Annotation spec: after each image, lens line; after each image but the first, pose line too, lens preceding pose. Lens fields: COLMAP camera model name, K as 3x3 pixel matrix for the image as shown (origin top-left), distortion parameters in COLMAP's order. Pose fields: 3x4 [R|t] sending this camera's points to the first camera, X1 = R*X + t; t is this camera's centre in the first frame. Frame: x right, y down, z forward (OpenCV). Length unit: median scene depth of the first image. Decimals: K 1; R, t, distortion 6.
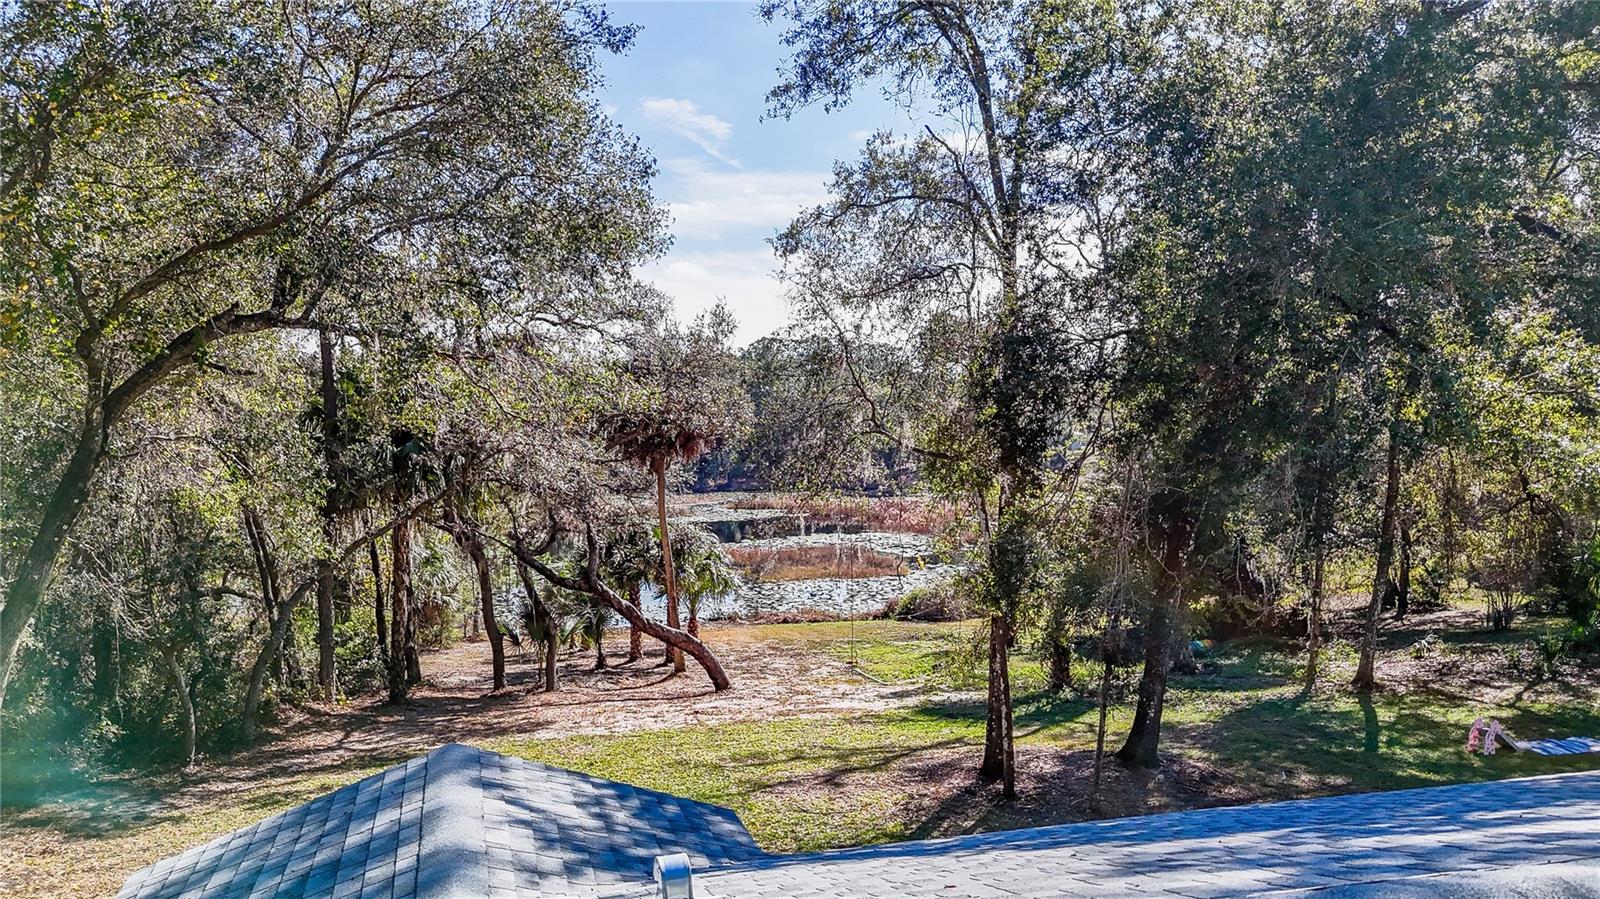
lens RADIAL K [[1188.2, 0, 801.3], [0, 1188.2, 443.0], [0, 0, 1]] dist [0.091218, -0.094686]
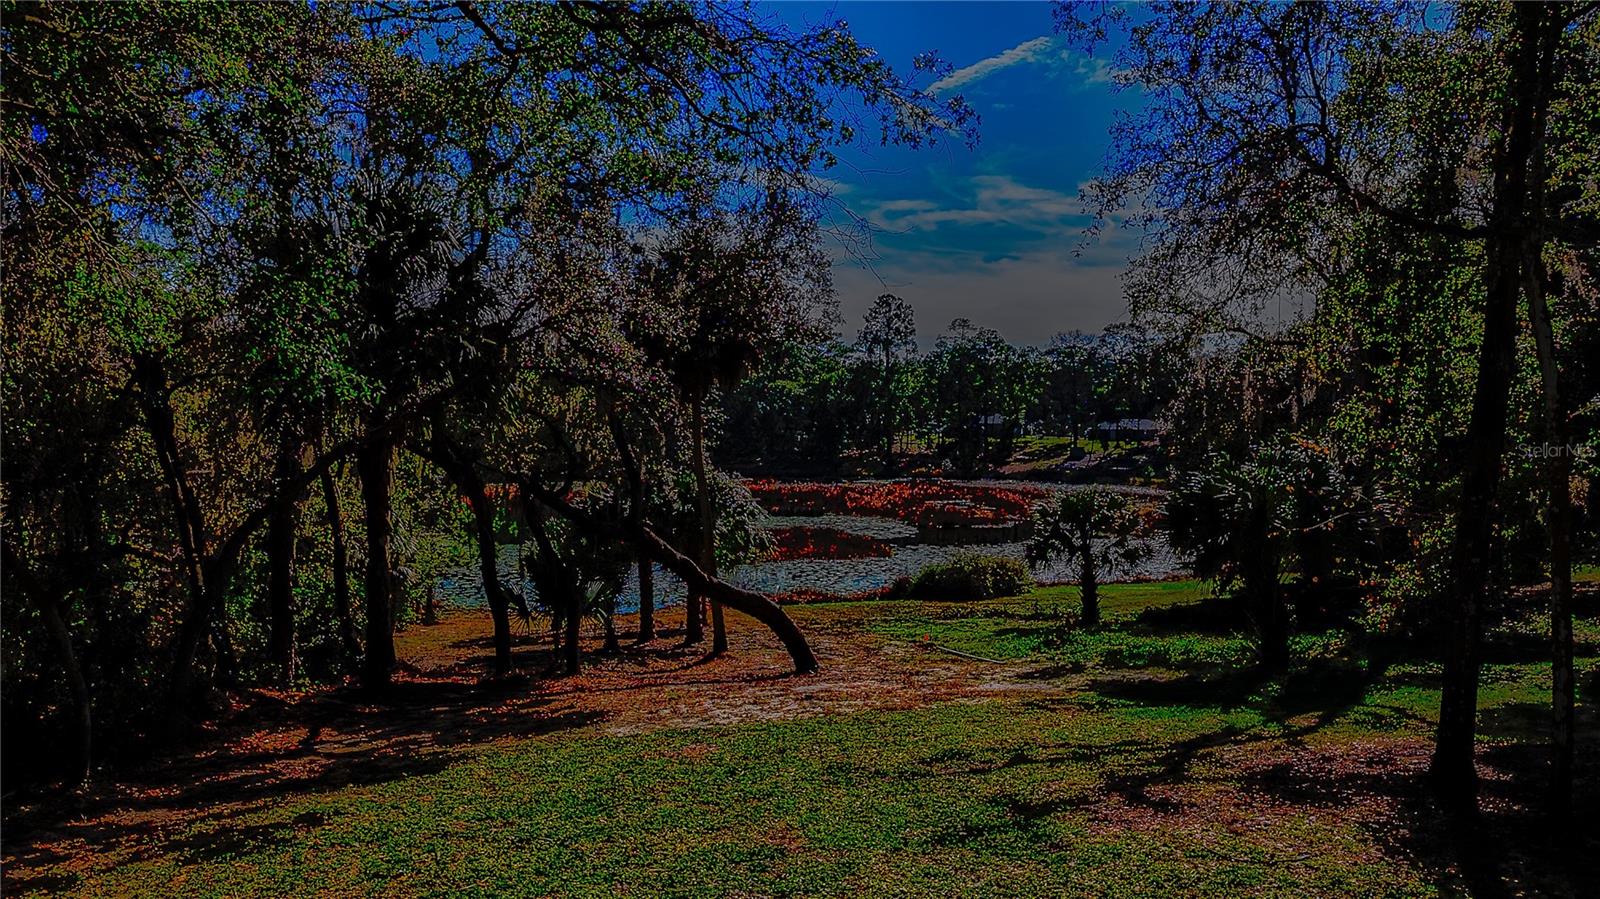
lens RADIAL K [[1188.2, 0, 801.3], [0, 1188.2, 443.0], [0, 0, 1]] dist [0.091218, -0.094686]
pose [[0.997374, 0.005810, 0.072187, -0.107831], [-0.005924, 0.999982, 0.001360, 0.052289], [-0.072178, -0.001784, 0.997390, 0.207633]]
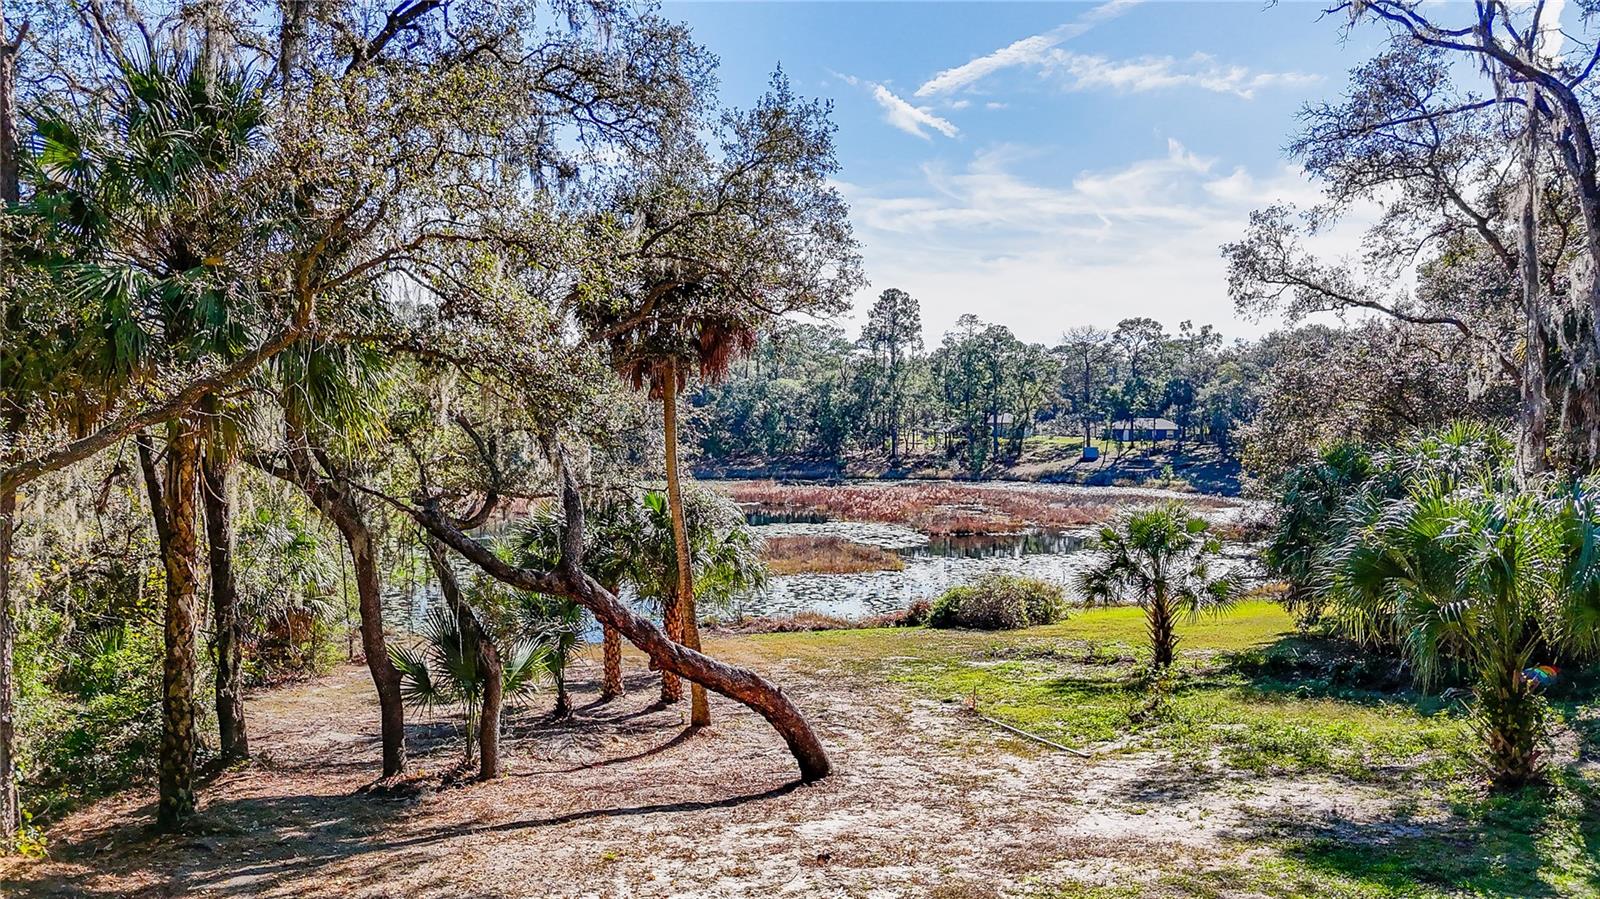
lens RADIAL K [[1188.2, 0, 801.3], [0, 1188.2, 443.0], [0, 0, 1]] dist [0.091218, -0.094686]
pose [[0.997464, 0.005484, 0.070955, -0.096359], [-0.005638, 0.999982, 0.001975, 0.047986], [-0.070943, -0.002370, 0.997478, 0.399810]]
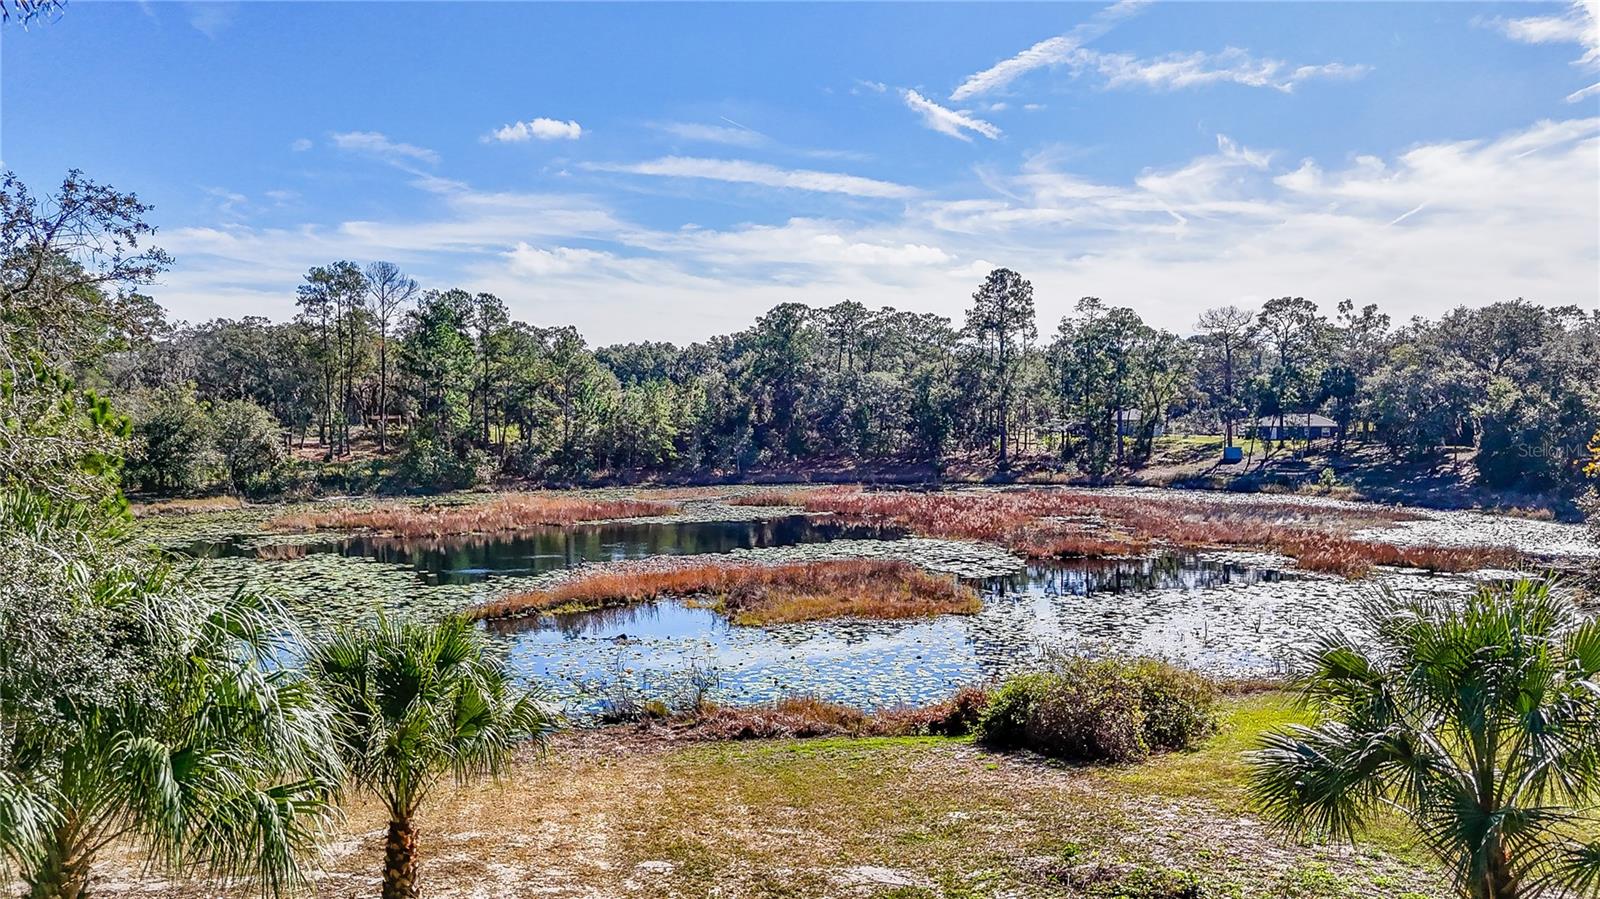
lens RADIAL K [[1183.5, 0, 800.0], [0, 1183.5, 449.5], [0, 0, 1]] dist [0.118800, -0.261817]
pose [[0.999405, 0.003416, -0.034317, 0.041082], [-0.003185, 0.999972, 0.006765, 0.052846], [0.034339, -0.006651, 0.999388, 0.887419]]
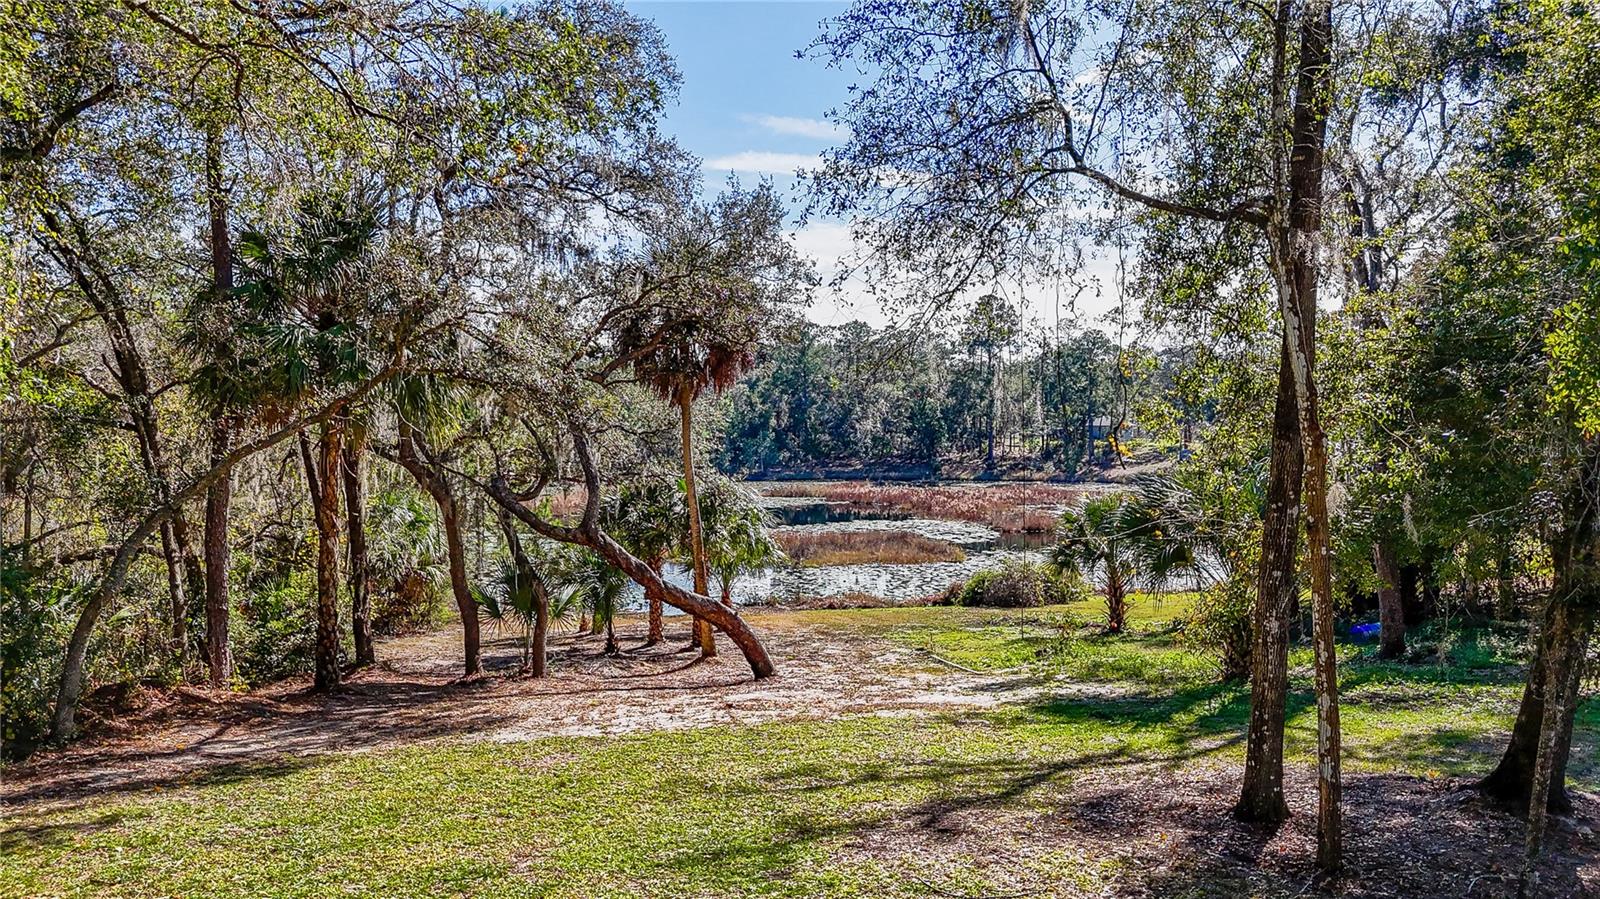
lens RADIAL K [[1188.2, 0, 801.3], [0, 1188.2, 443.0], [0, 0, 1]] dist [0.091218, -0.094686]
pose [[0.999578, 0.005468, -0.028516, -0.019350], [-0.005487, 0.999985, -0.000565, 0.051909], [0.028513, 0.000721, 0.999593, 0.218971]]
